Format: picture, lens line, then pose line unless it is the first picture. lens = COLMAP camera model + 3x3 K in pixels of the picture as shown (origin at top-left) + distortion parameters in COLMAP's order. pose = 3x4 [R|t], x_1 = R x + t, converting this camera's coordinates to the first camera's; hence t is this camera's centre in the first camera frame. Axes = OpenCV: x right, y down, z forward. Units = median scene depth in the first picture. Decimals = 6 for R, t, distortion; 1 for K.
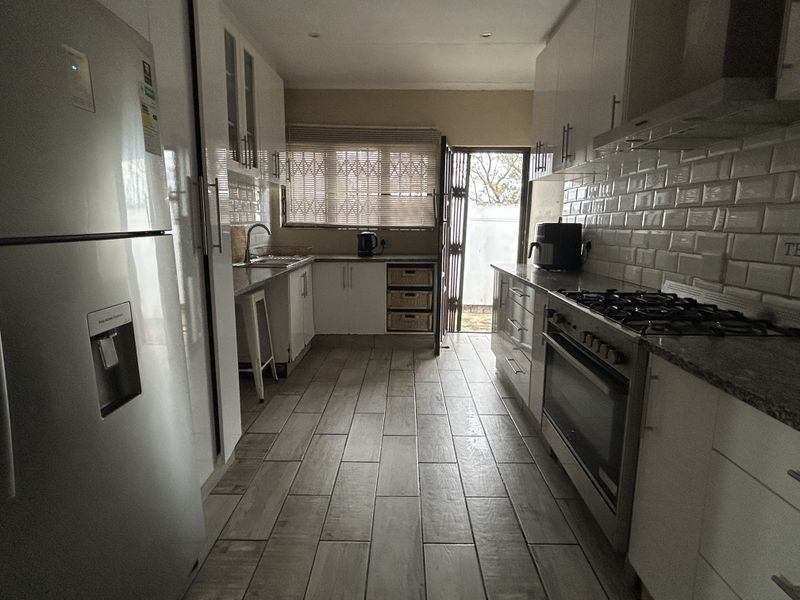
lens RADIAL K [[454.7, 0, 399.8], [0, 454.7, 298.1], [0, 0, 1]] dist [-0.003026, 0.004869]
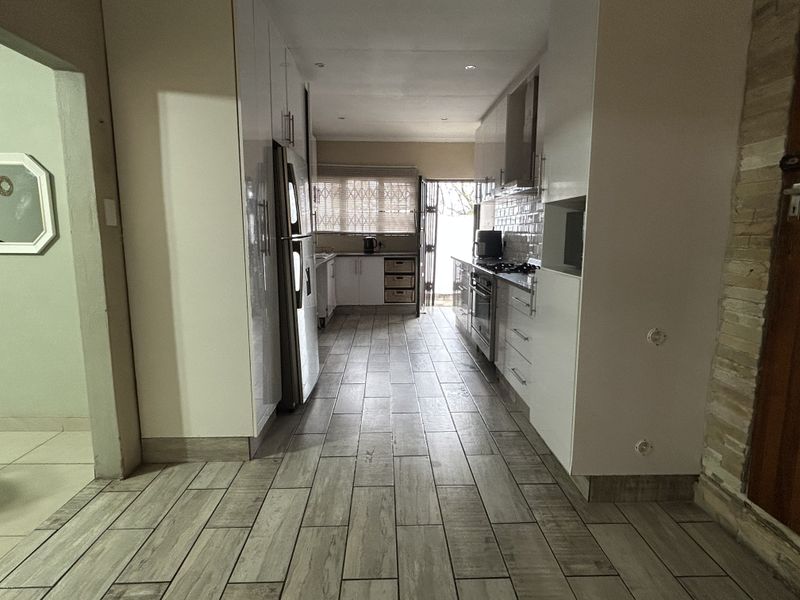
lens RADIAL K [[454.7, 0, 396.8], [0, 454.7, 296.9], [0, 0, 1]] dist [-0.003026, 0.004869]
pose [[0.999142, -0.011844, 0.039685, -0.046305], [0.012562, 0.999761, -0.017879, 0.079531], [-0.039464, 0.018362, 0.999052, -0.492686]]
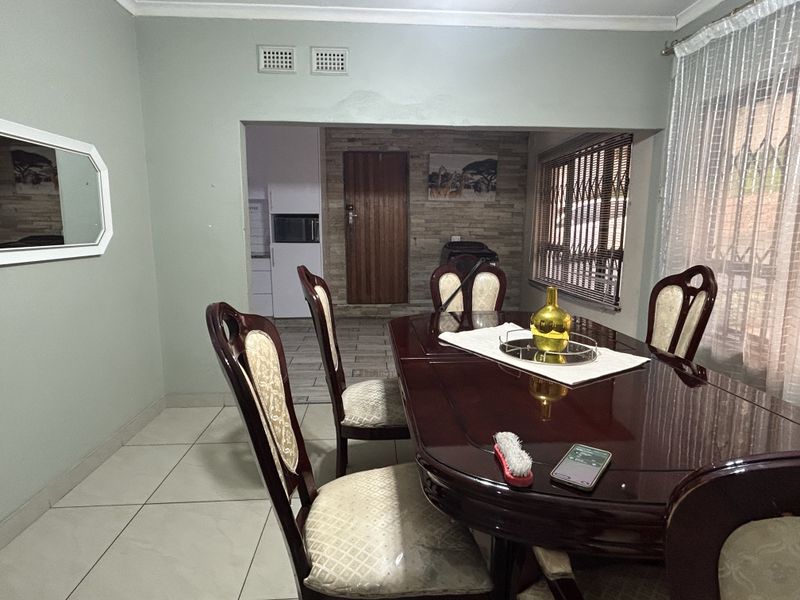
lens RADIAL K [[454.7, 0, 399.2], [0, 454.7, 298.3], [0, 0, 1]] dist [-0.003026, 0.004869]
pose [[-0.077187, -0.168395, 0.982693, -1.059013], [0.163602, 0.970134, 0.179093, 0.017314], [-0.983502, 0.174594, -0.047332, -0.197321]]
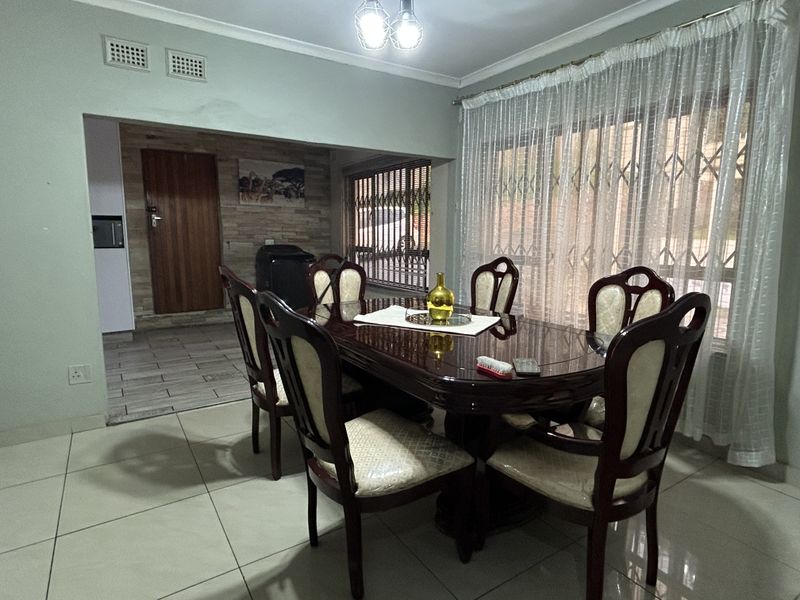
lens RADIAL K [[454.7, 0, 399.6], [0, 454.7, 296.6], [0, 0, 1]] dist [-0.003026, 0.004869]
pose [[-0.557496, -0.132216, 0.819583, -1.106654], [0.127153, 0.961989, 0.241681, -0.011031], [-0.820384, 0.238949, -0.519494, -0.022628]]
